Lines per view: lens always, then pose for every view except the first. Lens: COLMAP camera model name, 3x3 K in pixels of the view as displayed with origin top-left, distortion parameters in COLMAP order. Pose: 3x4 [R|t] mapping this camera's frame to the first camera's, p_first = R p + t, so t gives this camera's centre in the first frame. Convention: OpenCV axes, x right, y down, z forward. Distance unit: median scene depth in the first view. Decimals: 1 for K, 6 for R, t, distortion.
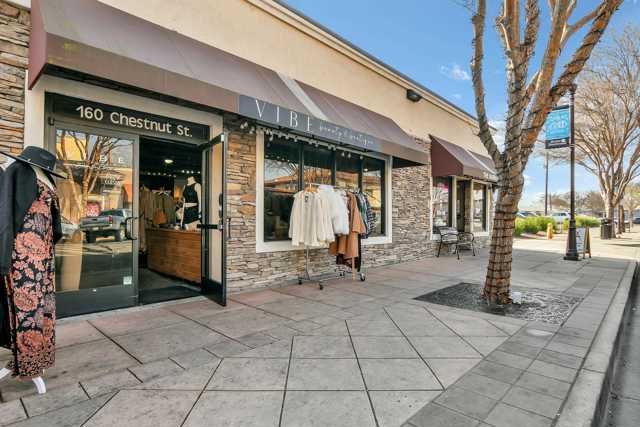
lens RADIAL K [[351.2, 0, 320.0], [0, 351.2, 213.5], [0, 0, 1]] dist [0.001258, 0.000243]
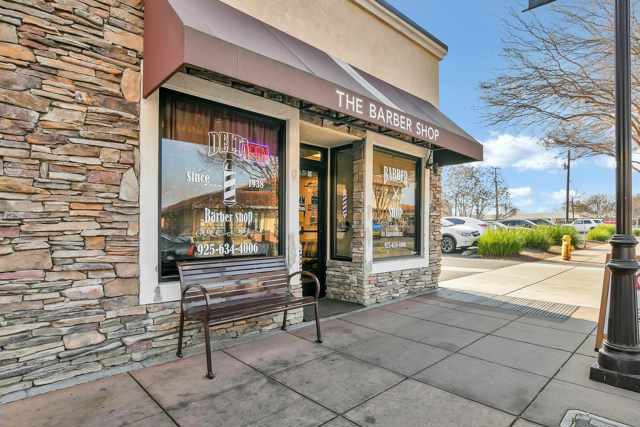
lens RADIAL K [[349.8, 0, 324.5], [0, 349.8, 220.0], [0, 0, 1]] dist [-0.003126, -0.000432]
pose [[0.999204, -0.005691, -0.039482, 0.232024], [0.005364, 0.999951, -0.008379, 0.002406], [0.039528, 0.008160, 0.999185, 0.335225]]
